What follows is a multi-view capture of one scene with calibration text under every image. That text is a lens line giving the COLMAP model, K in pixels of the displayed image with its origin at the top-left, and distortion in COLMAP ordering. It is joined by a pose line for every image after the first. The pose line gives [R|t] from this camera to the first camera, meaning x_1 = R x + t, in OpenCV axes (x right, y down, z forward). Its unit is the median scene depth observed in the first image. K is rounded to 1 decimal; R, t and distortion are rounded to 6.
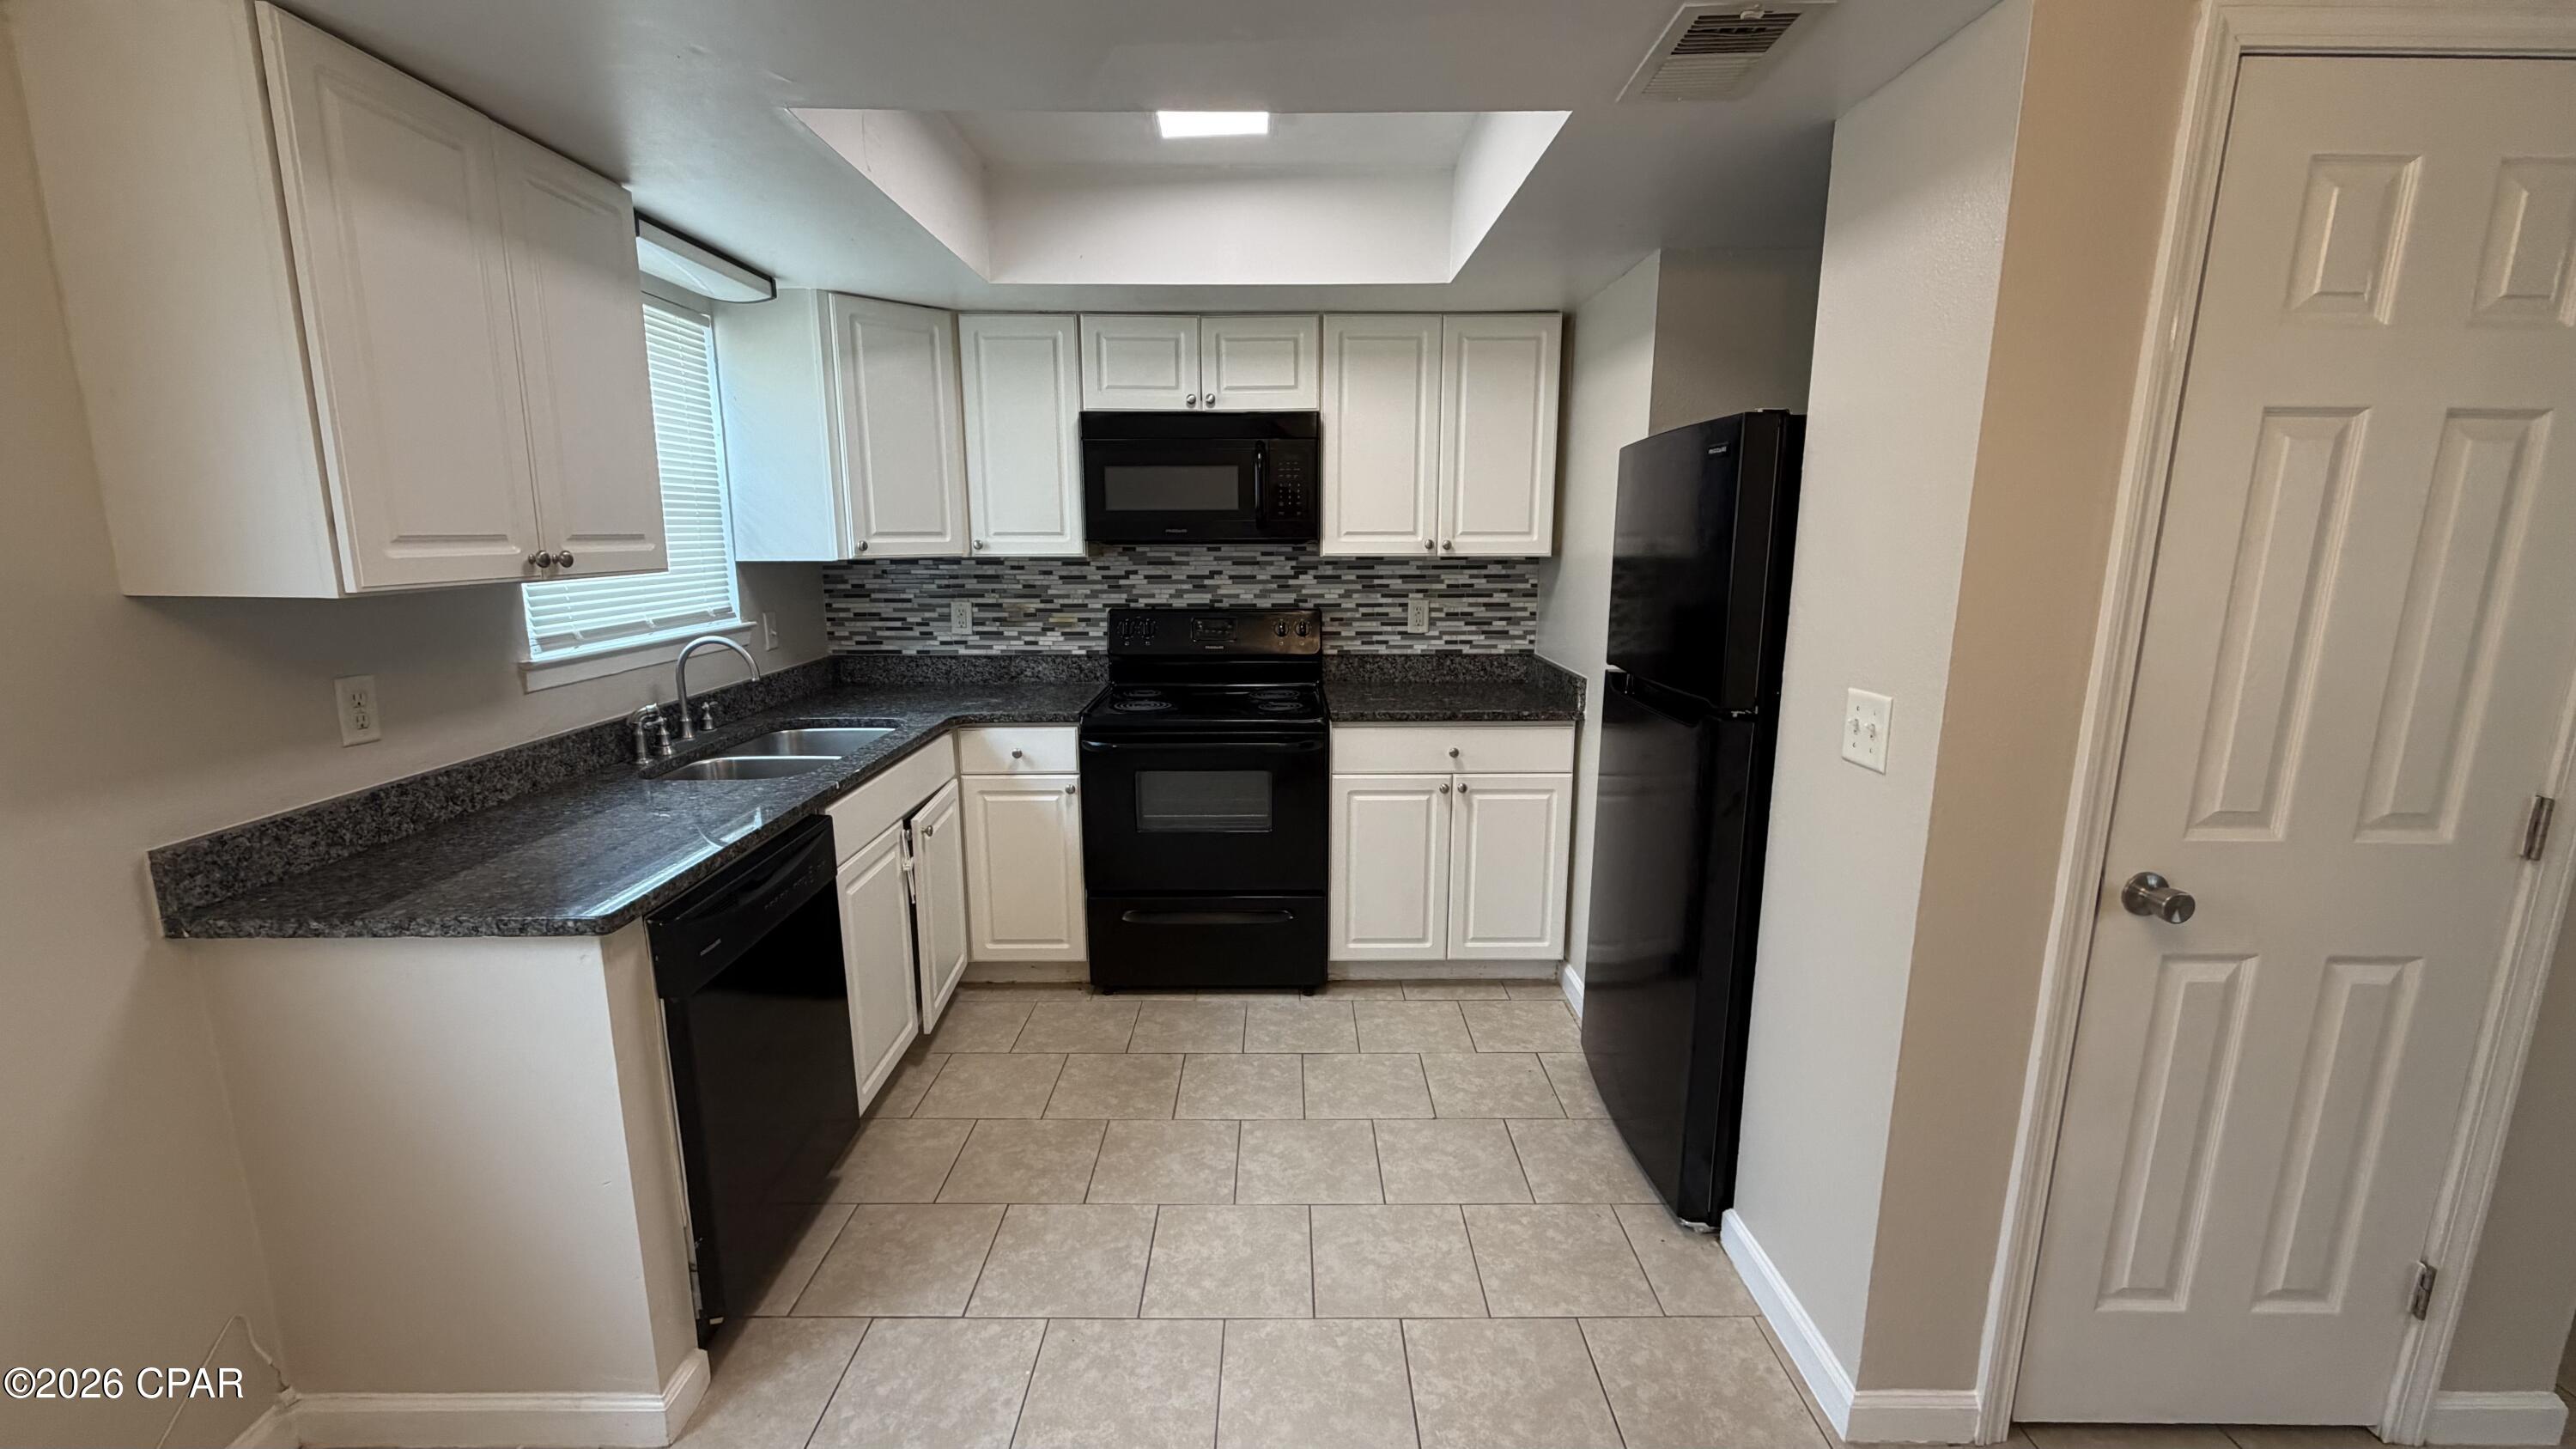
lens RADIAL K [[1020.5, 0, 1292.7], [0, 1020.5, 731.0], [0, 0, 1]] dist [-0.000996, 0.000732]
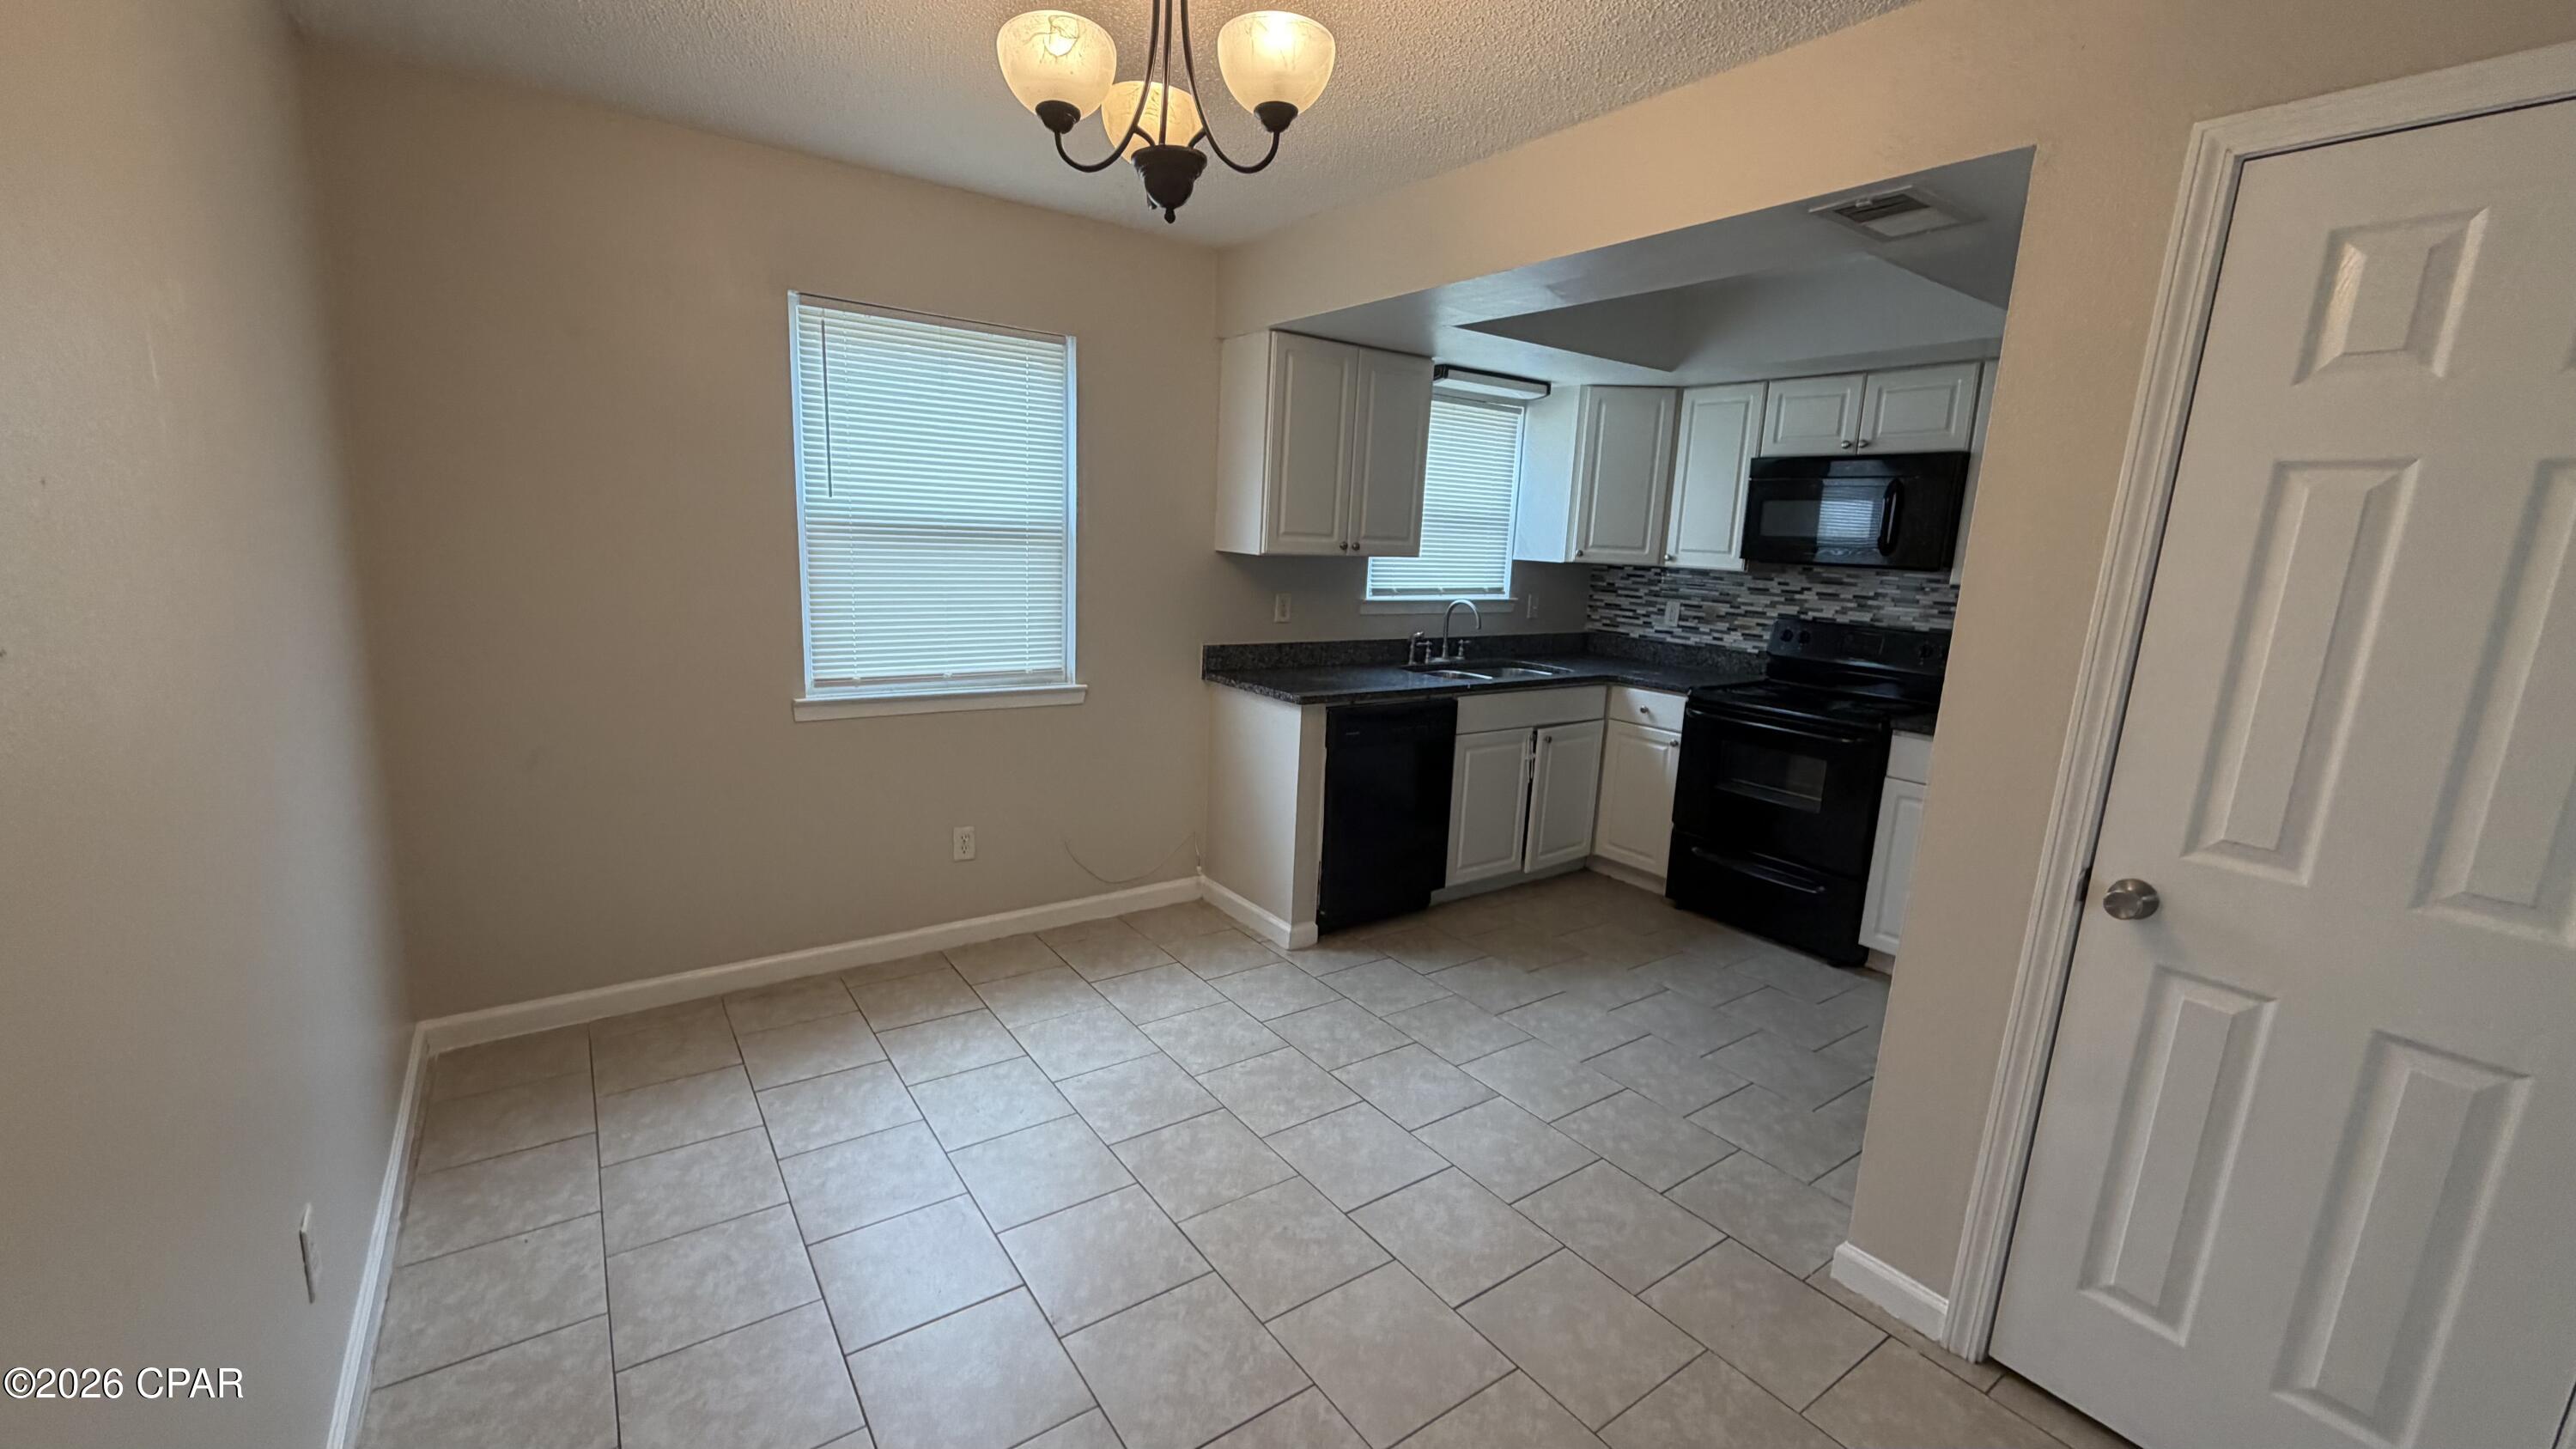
lens RADIAL K [[1020.5, 0, 1295.6], [0, 1020.5, 740.0], [0, 0, 1]] dist [-0.000996, 0.000732]
pose [[0.582897, 0.189300, -0.790188, 0.535402], [-0.199840, 0.976012, 0.086400, 0.036225], [0.787588, 0.107549, 0.606744, -0.188984]]
